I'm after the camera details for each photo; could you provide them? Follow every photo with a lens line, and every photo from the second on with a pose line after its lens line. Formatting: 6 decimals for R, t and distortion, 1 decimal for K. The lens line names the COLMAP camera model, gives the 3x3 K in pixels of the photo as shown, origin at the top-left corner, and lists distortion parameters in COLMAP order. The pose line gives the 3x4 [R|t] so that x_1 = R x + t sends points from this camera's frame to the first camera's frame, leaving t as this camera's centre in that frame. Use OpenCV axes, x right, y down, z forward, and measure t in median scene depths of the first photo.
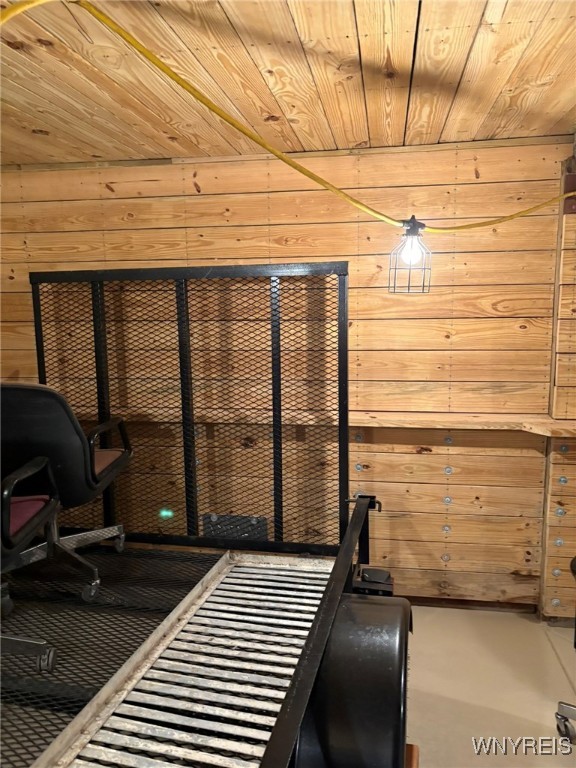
lens RADIAL K [[579.9, 0, 281.2], [0, 579.9, 382.3], [0, 0, 1]] dist [0.034864, -0.039705]
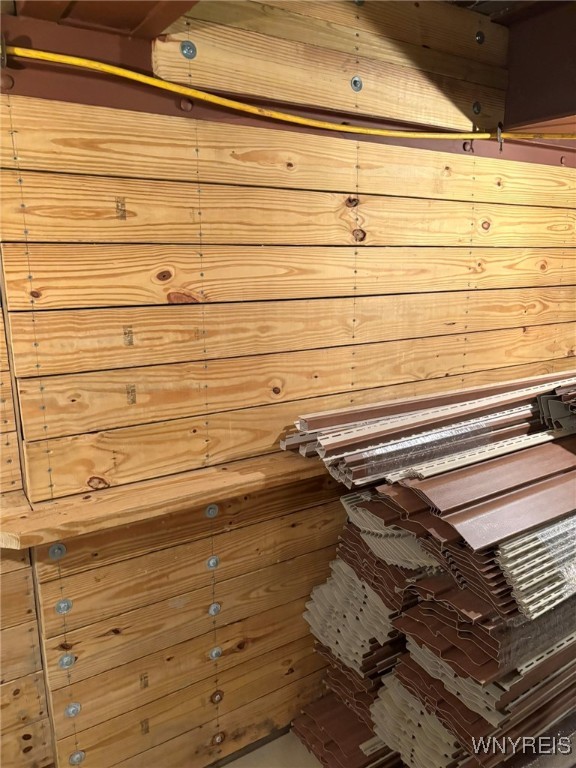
lens RADIAL K [[579.9, 0, 292.8], [0, 579.9, 383.3], [0, 0, 1]] dist [0.034864, -0.039705]
pose [[0.742210, -0.128517, 0.657729, 0.314326], [0.097401, 0.991706, 0.083862, -0.064454], [-0.663051, 0.001820, 0.748572, 0.455907]]
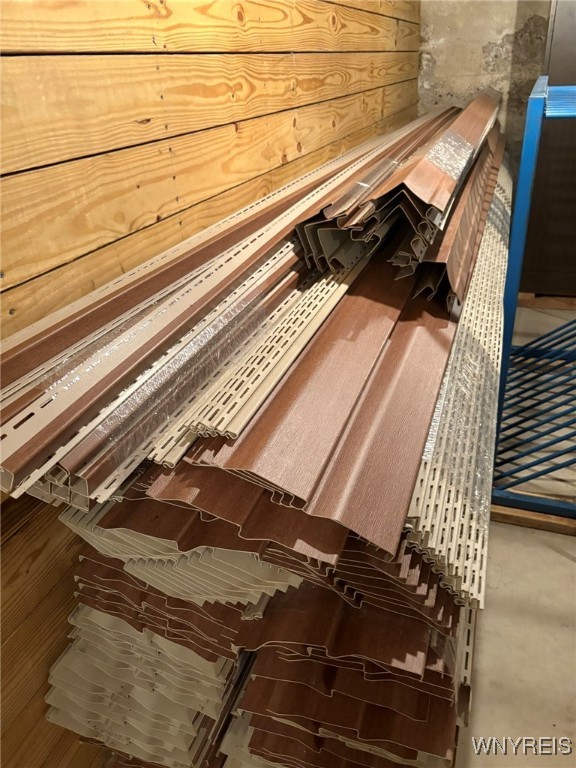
lens RADIAL K [[579.9, 0, 285.2], [0, 579.9, 386.1], [0, 0, 1]] dist [0.034864, -0.039705]
pose [[0.187377, -0.464088, 0.865744, 0.553777], [0.211581, 0.879735, 0.425794, -0.046932], [-0.959231, 0.103391, 0.263034, 0.705901]]
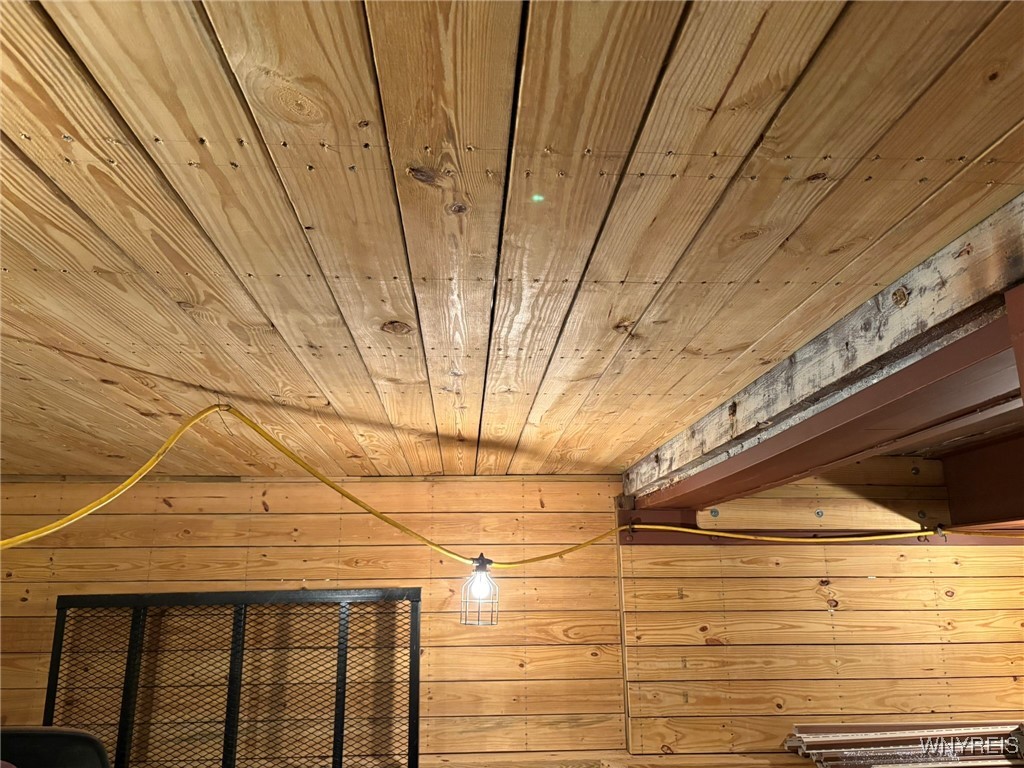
lens RADIAL K [[773.2, 0, 509.9], [0, 773.2, 408.9], [0, 0, 1]] dist [0.034864, -0.039705]
pose [[0.971709, 0.063273, 0.227549, -0.054380], [0.028676, 0.924713, -0.379584, 0.016912], [-0.234435, 0.375370, 0.896737, -0.316575]]
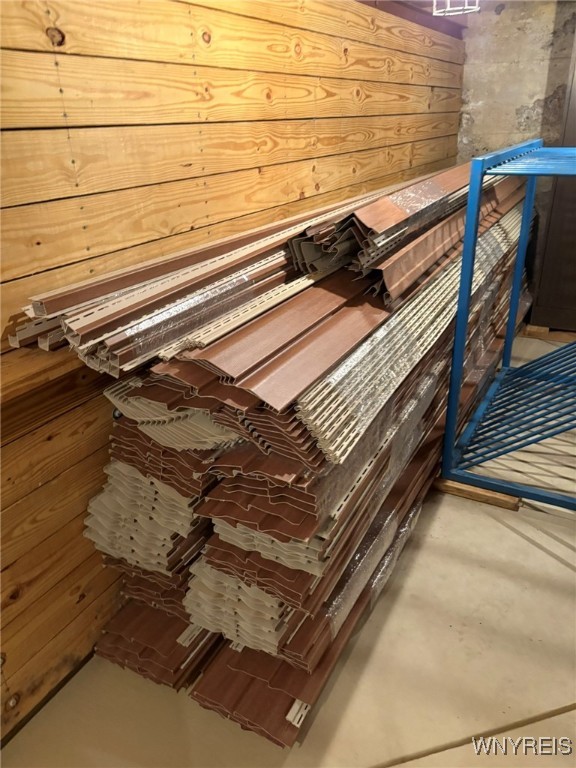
lens RADIAL K [[579.9, 0, 283.9], [0, 579.9, 385.7], [0, 0, 1]] dist [0.034864, -0.039705]
pose [[0.331602, -0.388425, 0.859748, 0.364849], [0.174668, 0.920832, 0.348654, -0.038638], [-0.927109, 0.034556, 0.373195, 0.558270]]
